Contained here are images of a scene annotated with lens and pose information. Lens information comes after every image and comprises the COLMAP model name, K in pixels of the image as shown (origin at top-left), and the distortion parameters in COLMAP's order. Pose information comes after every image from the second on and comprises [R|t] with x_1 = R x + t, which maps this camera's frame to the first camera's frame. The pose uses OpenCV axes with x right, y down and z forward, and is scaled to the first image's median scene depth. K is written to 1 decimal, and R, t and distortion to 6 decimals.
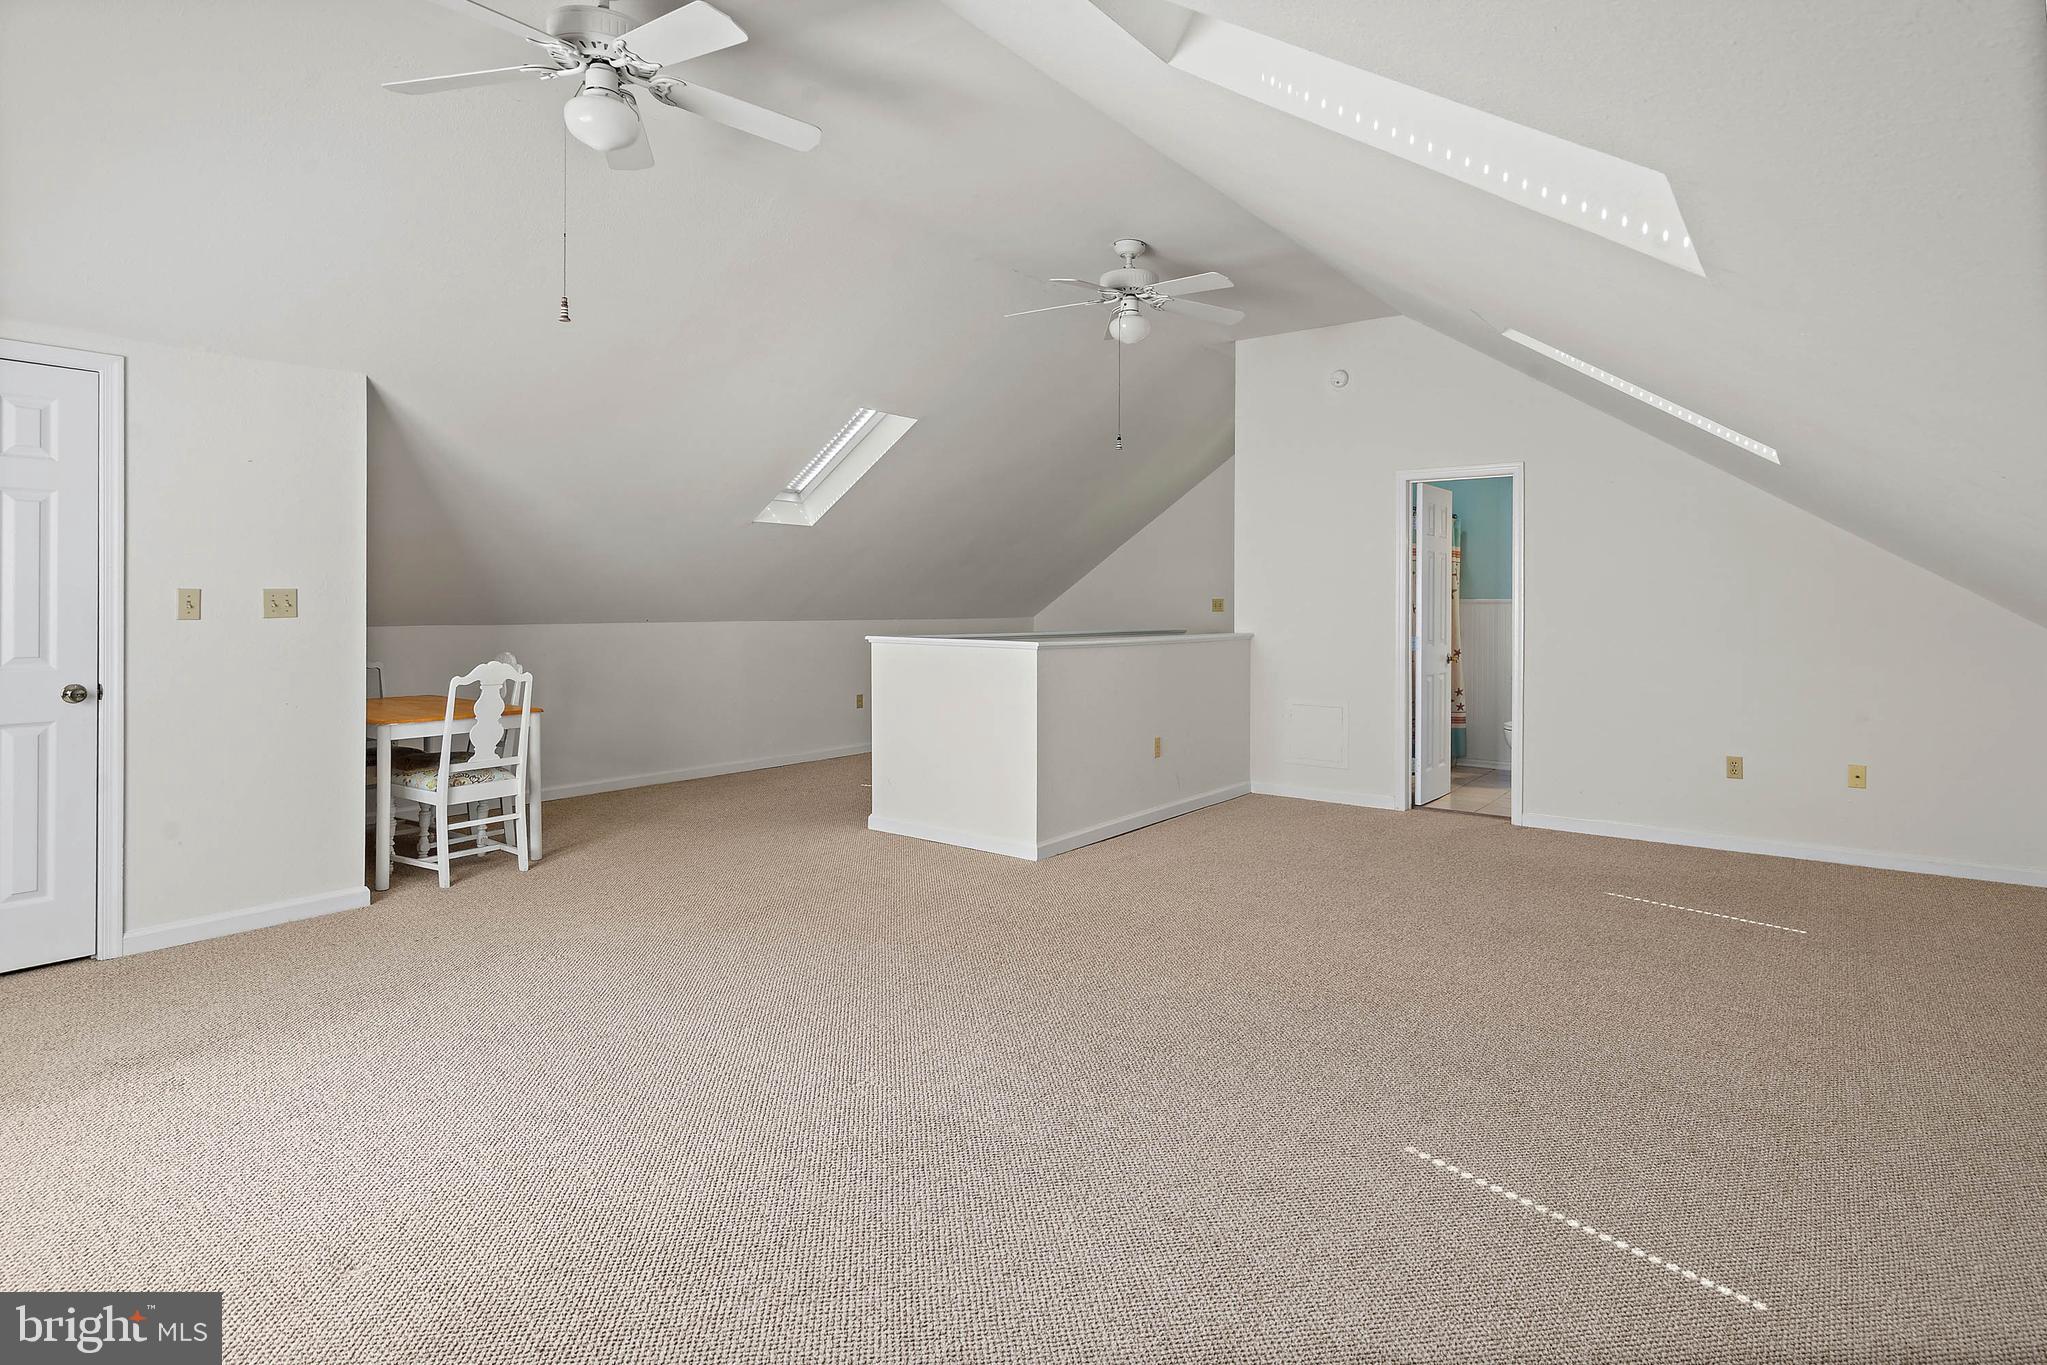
lens RADIAL K [[1062.9, 0, 1022.2], [0, 1062.9, 576.6], [0, 0, 1]] dist [0.001818, 0.000538]
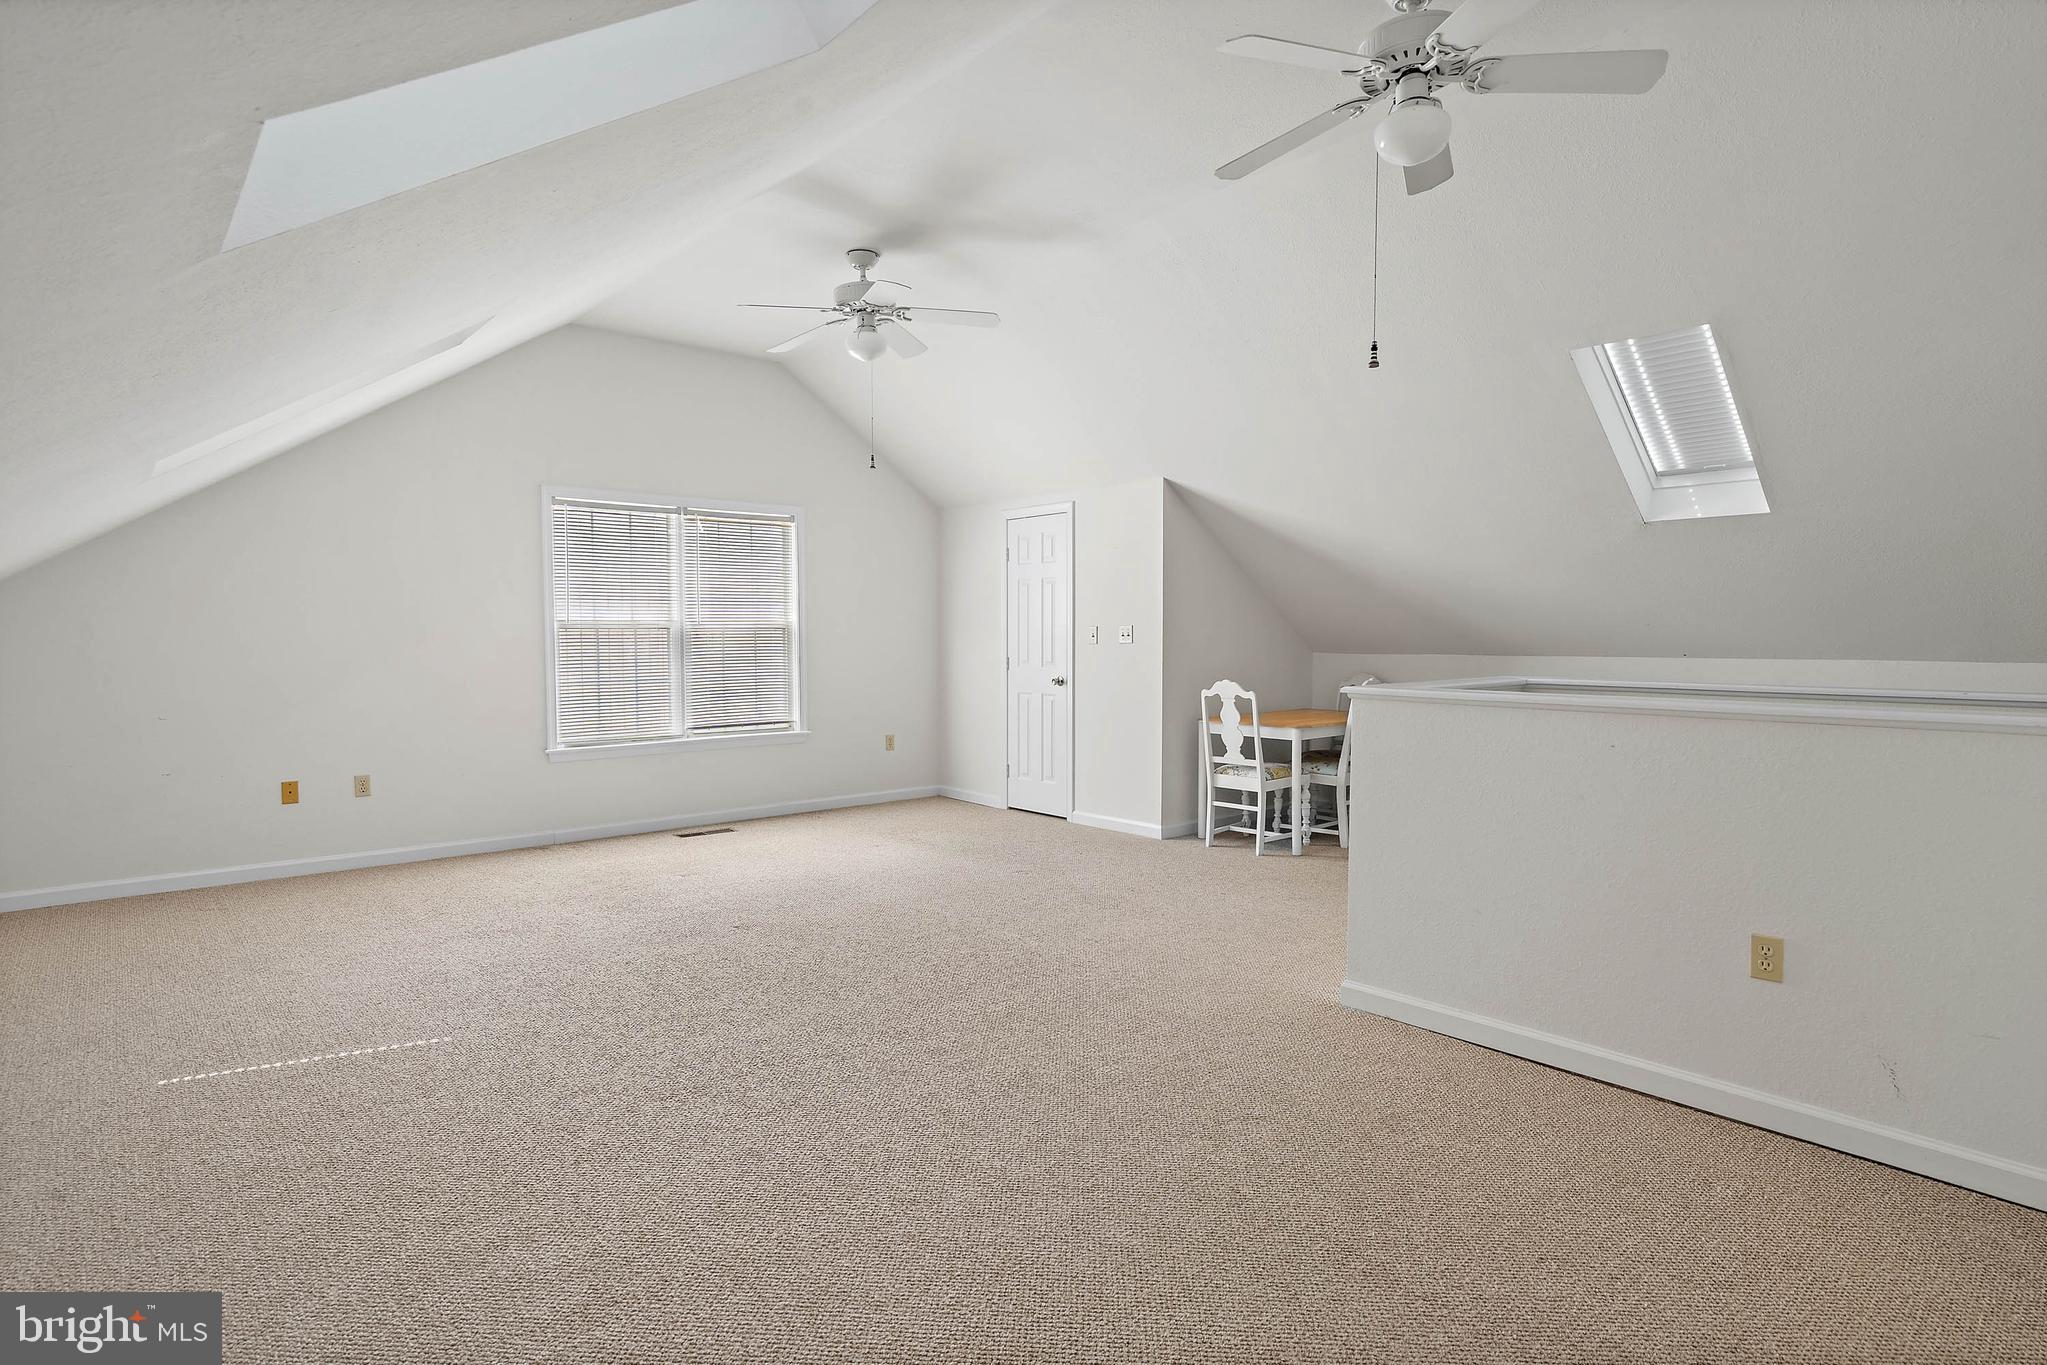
lens RADIAL K [[1054.8, 0, 1020.8], [0, 1054.8, 660.7], [0, 0, 1]] dist [0.001498, 0.000340]
pose [[-0.191027, 0.020281, -0.981375, 0.782180], [0.024789, 0.999567, 0.015832, 0.031649], [0.981272, -0.021303, -0.191447, 1.012542]]
